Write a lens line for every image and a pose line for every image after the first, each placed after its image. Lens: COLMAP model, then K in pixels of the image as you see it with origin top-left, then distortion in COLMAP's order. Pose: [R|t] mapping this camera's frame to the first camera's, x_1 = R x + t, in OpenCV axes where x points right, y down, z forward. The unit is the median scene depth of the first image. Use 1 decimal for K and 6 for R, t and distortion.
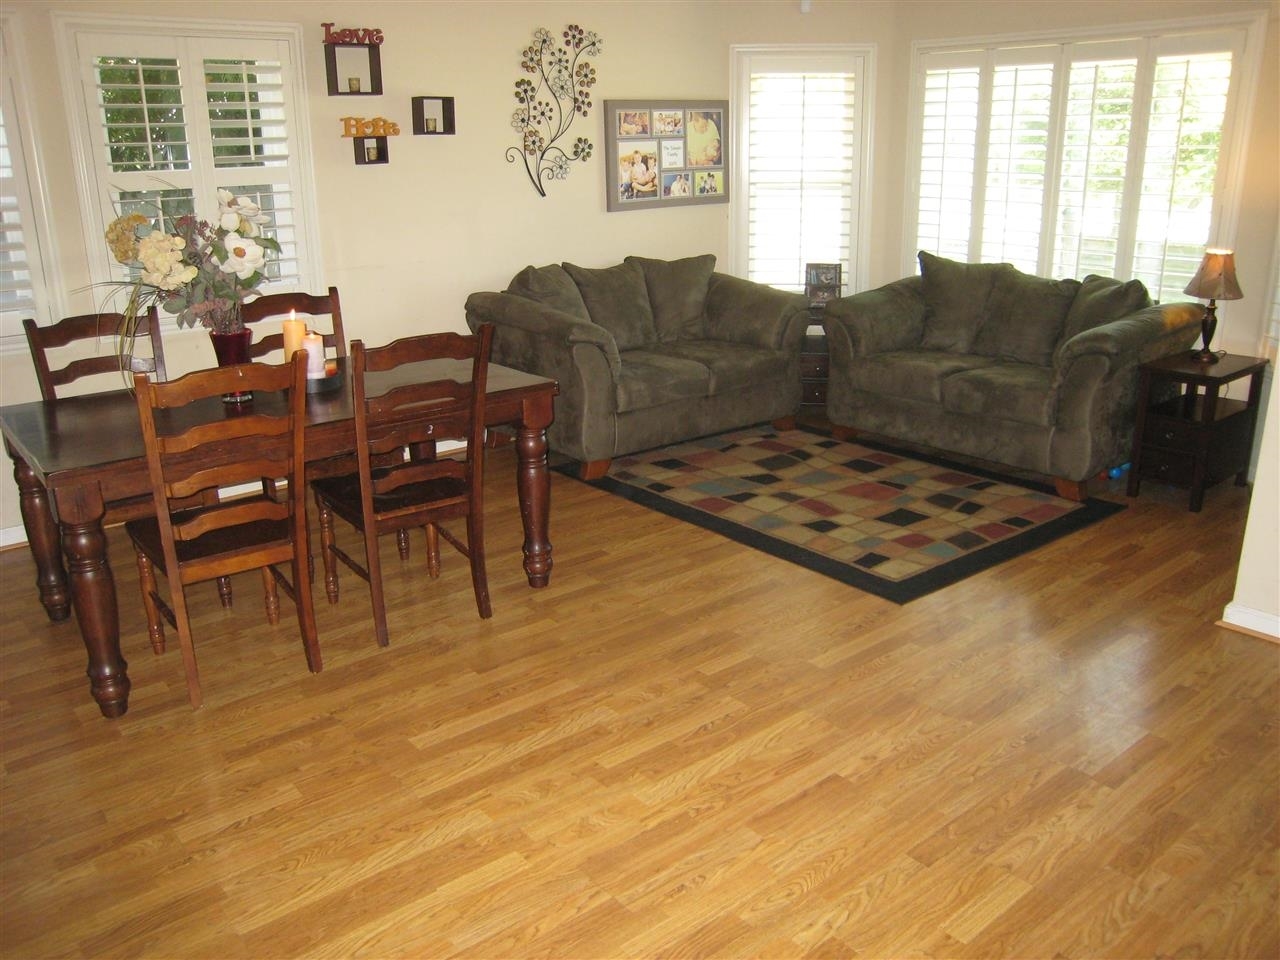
lens RADIAL K [[1053.2, 0, 628.5], [0, 1053.2, 487.3], [0, 0, 1]] dist [-0.148024, 0.119718]
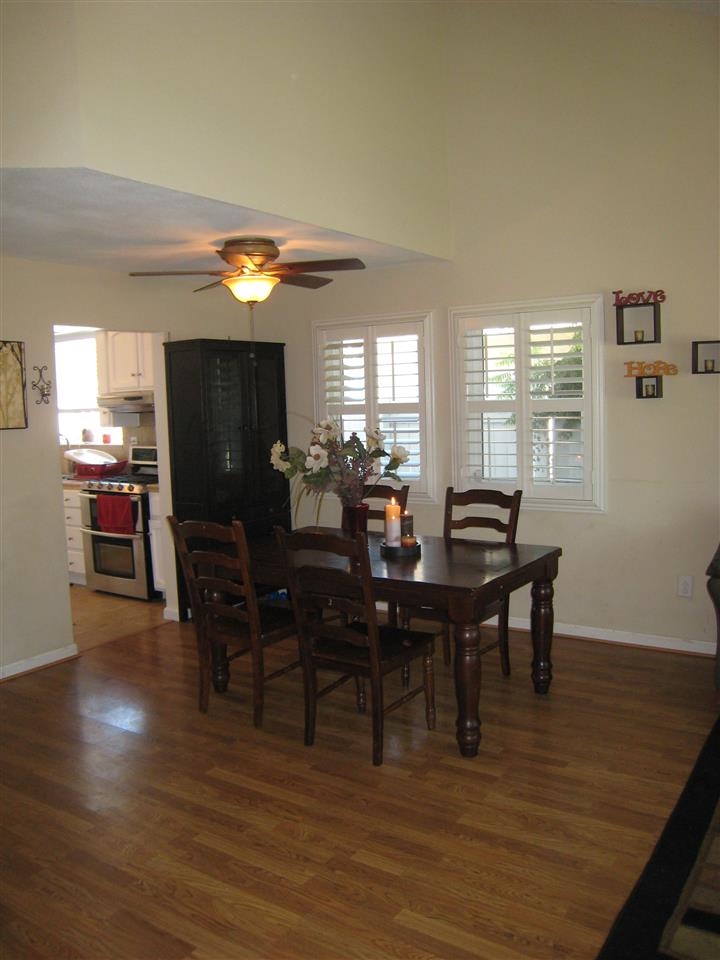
lens RADIAL K [[789.9, 0, 360.0], [0, 789.9, 480.0], [0, 0, 1]] dist [-0.148024, 0.119718]
pose [[0.291038, 0.094492, -0.952034, 0.566828], [-0.272359, 0.962118, 0.012232, -0.150236], [0.917125, 0.255735, 0.305748, 0.466636]]
